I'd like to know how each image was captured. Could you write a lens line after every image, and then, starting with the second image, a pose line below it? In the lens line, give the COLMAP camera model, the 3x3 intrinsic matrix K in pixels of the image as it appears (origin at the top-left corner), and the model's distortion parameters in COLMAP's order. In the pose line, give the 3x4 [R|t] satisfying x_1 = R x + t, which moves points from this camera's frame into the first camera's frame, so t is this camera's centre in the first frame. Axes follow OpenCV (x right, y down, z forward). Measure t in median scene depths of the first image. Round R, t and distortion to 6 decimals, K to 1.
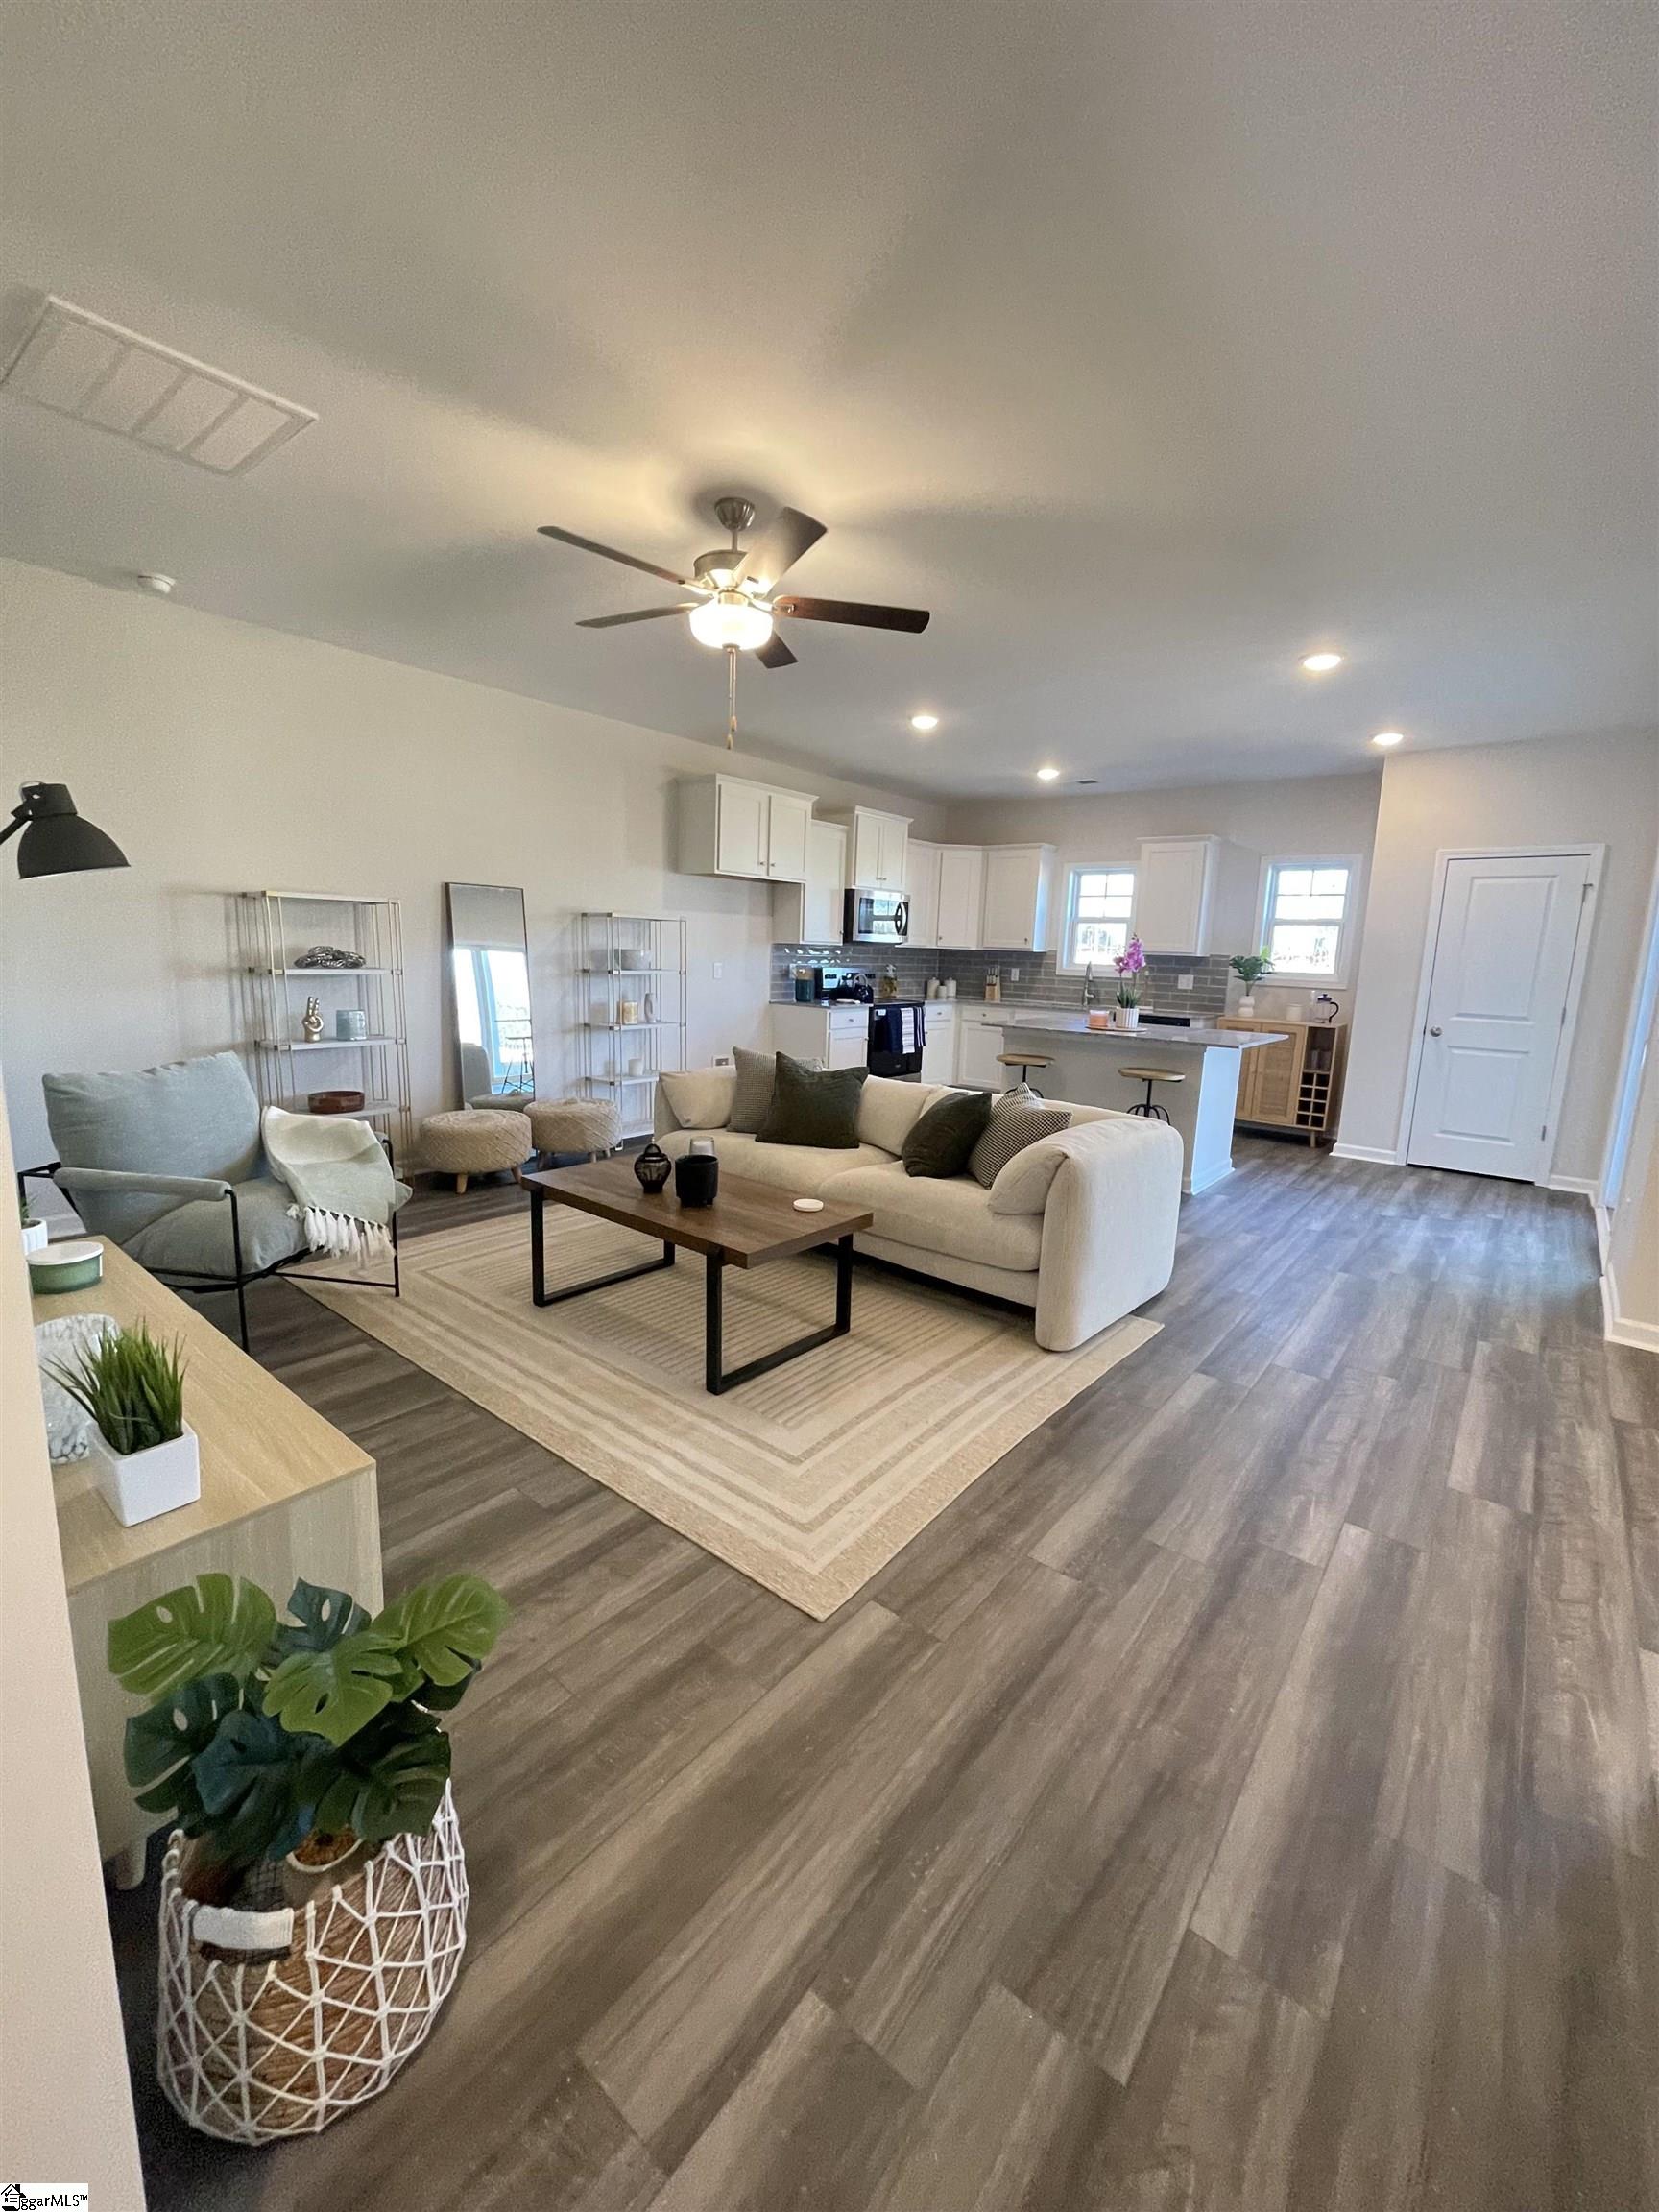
lens RADIAL K [[885.9, 0, 816.9], [0, 885.9, 1090.0], [0, 0, 1]] dist [-0.003784, -0.000192]
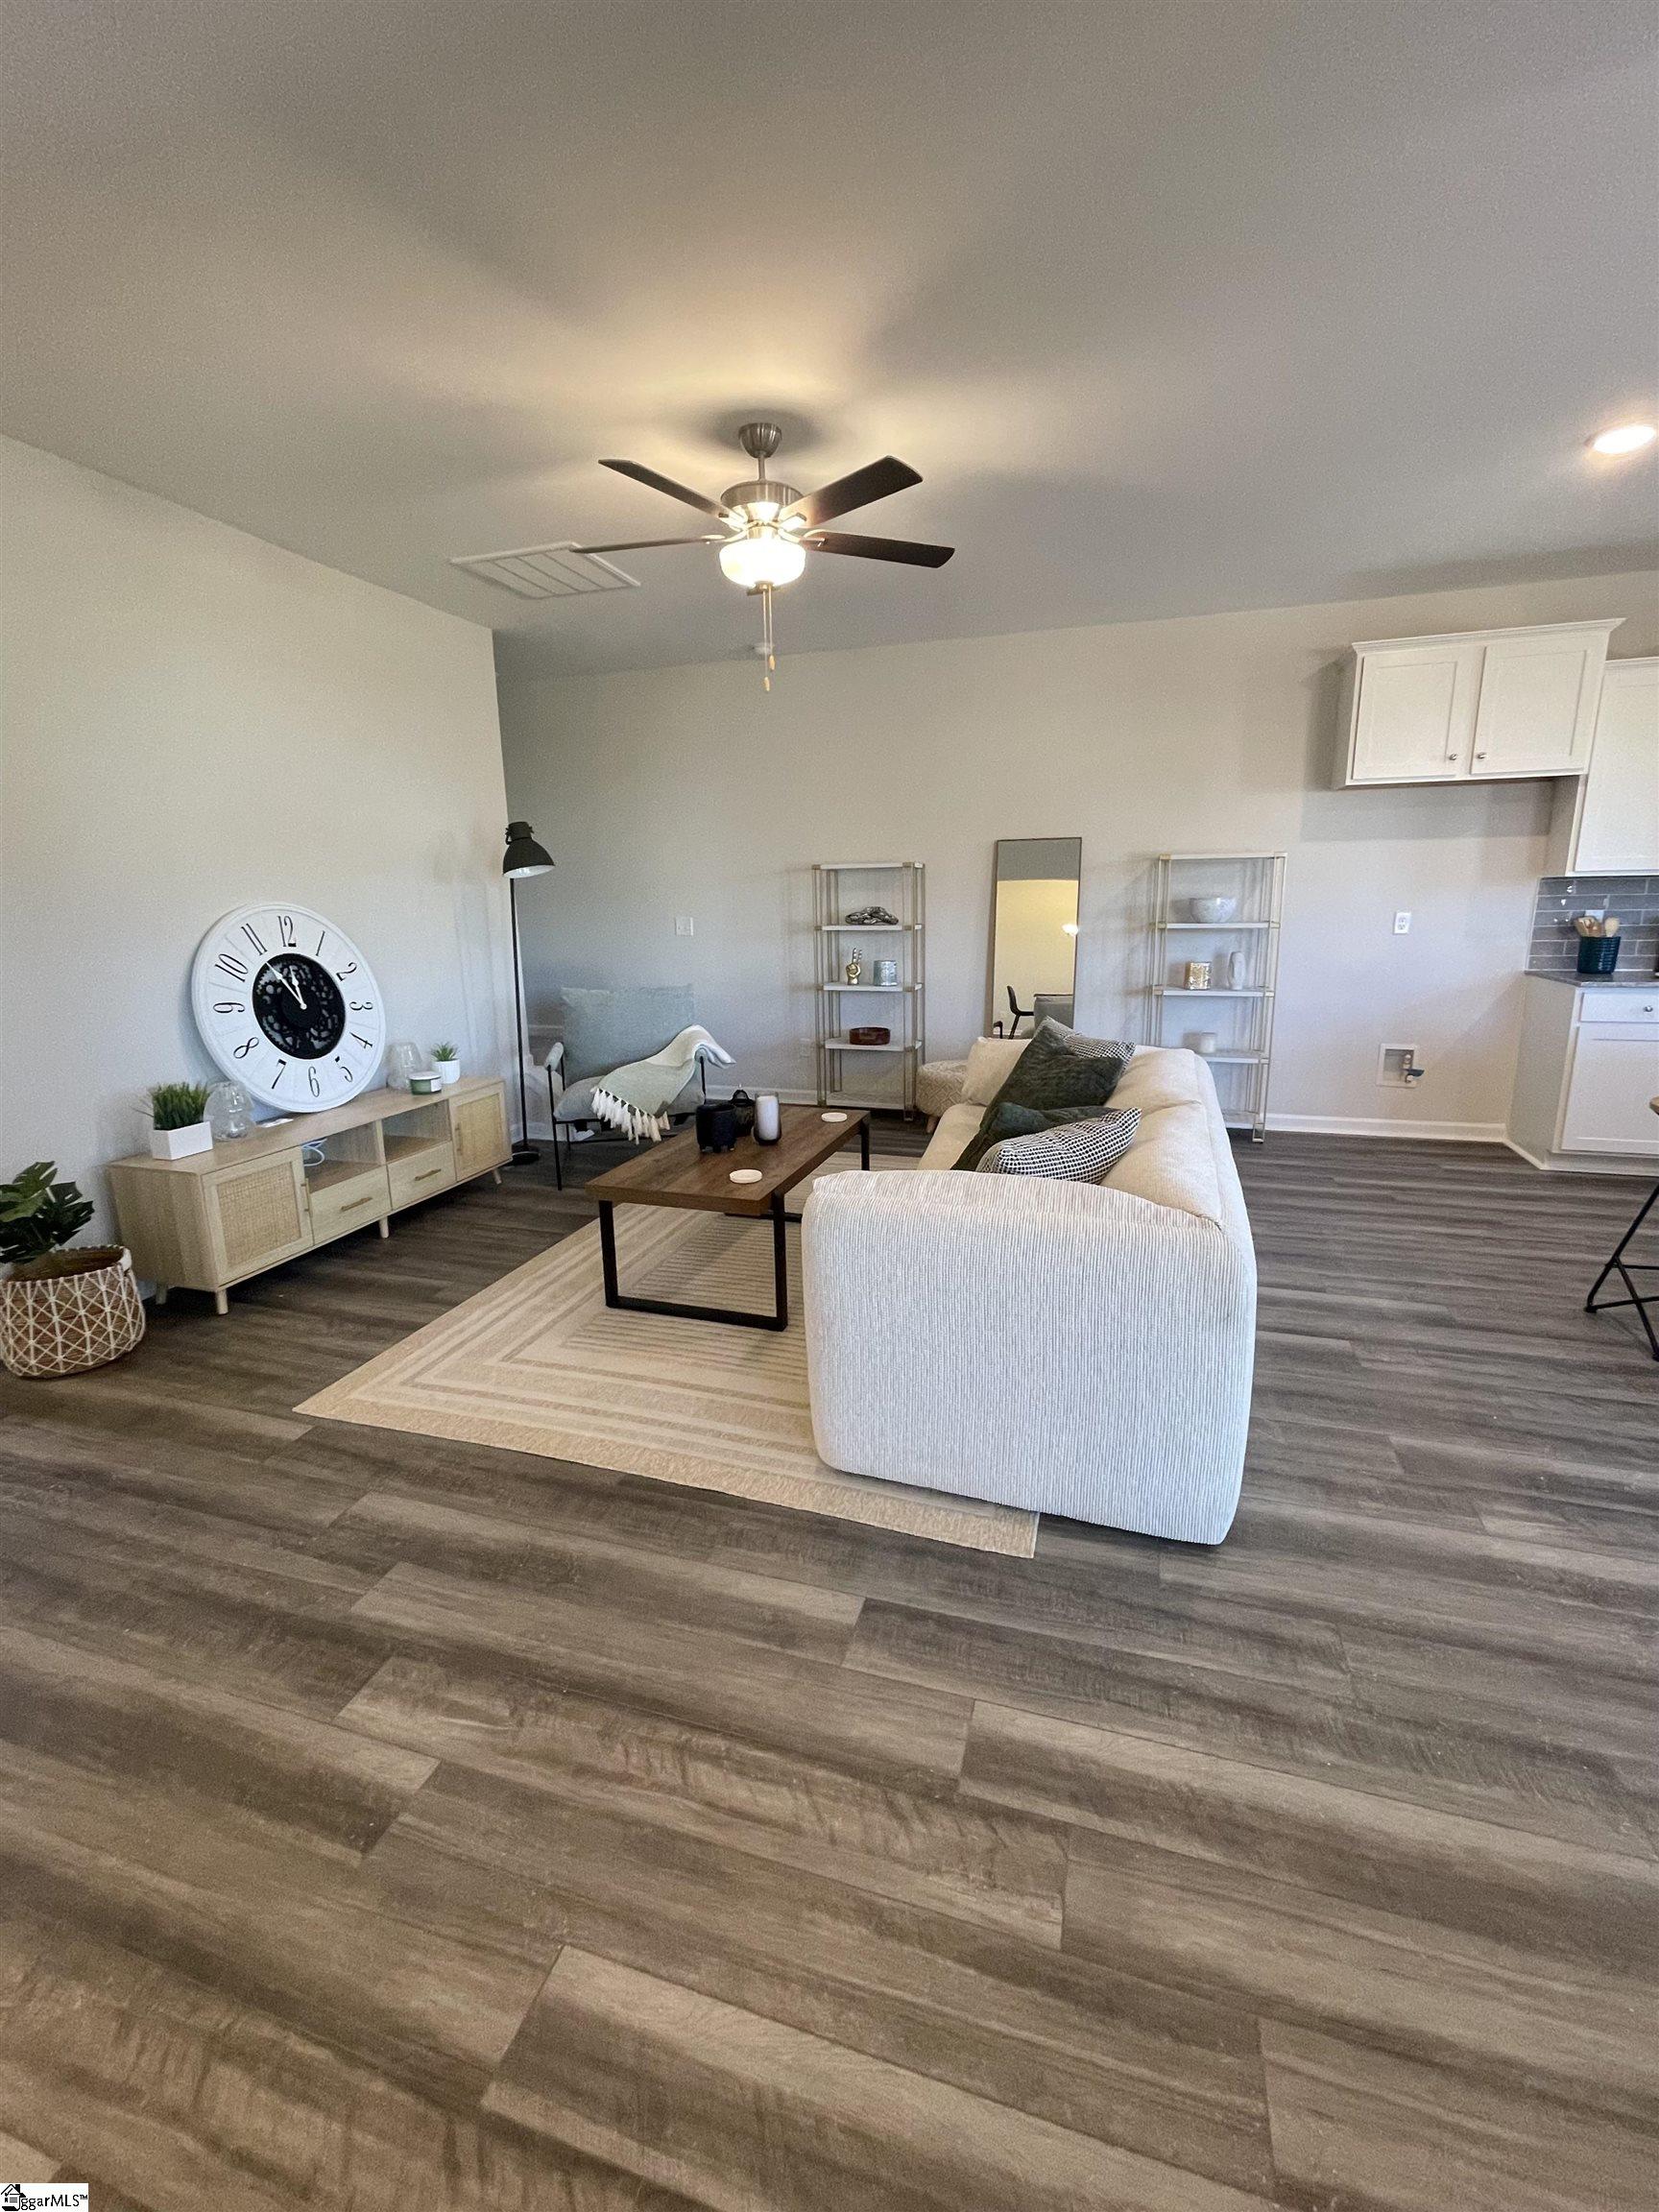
lens RADIAL K [[931.1, 0, 849.2], [0, 931.1, 1090.5], [0, 0, 1]] dist [-0.001085, -0.000737]
pose [[0.382063, 0.156227, -0.910835, 1.553390], [-0.116903, 0.985860, 0.120059, -0.155006], [0.916712, 0.060610, 0.394924, 1.190401]]
